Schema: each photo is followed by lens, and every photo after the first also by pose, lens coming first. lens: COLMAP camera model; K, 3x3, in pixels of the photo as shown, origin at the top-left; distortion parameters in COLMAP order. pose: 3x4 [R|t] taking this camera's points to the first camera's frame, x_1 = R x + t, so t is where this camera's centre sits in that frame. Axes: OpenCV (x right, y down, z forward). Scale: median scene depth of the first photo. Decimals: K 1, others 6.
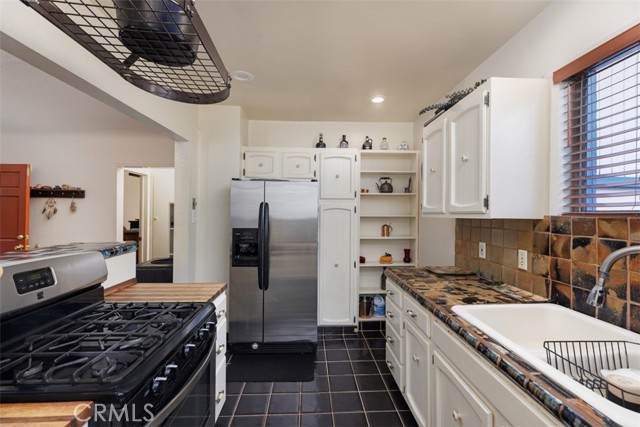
lens RADIAL K [[288.2, 0, 321.2], [0, 288.2, 212.5], [0, 0, 1]] dist [0.006723, 0.000337]
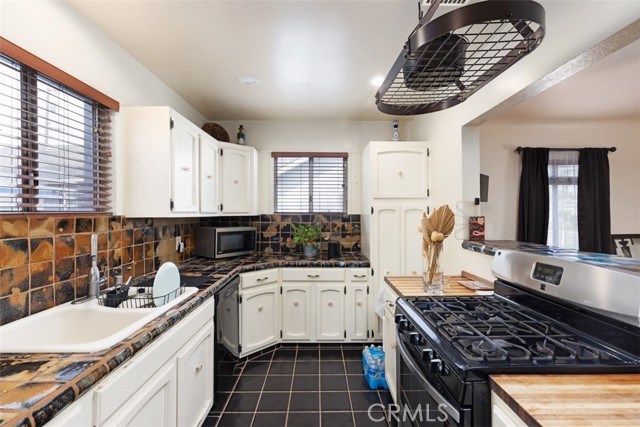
lens RADIAL K [[288.2, 0, 320.1], [0, 288.2, 211.6], [0, 0, 1]] dist [0.006723, 0.000337]
pose [[-0.999579, -0.002857, 0.028880, -0.112453], [-0.003075, 0.999967, -0.007518, -0.000079], [-0.028857, -0.007604, -0.999555, 2.004018]]
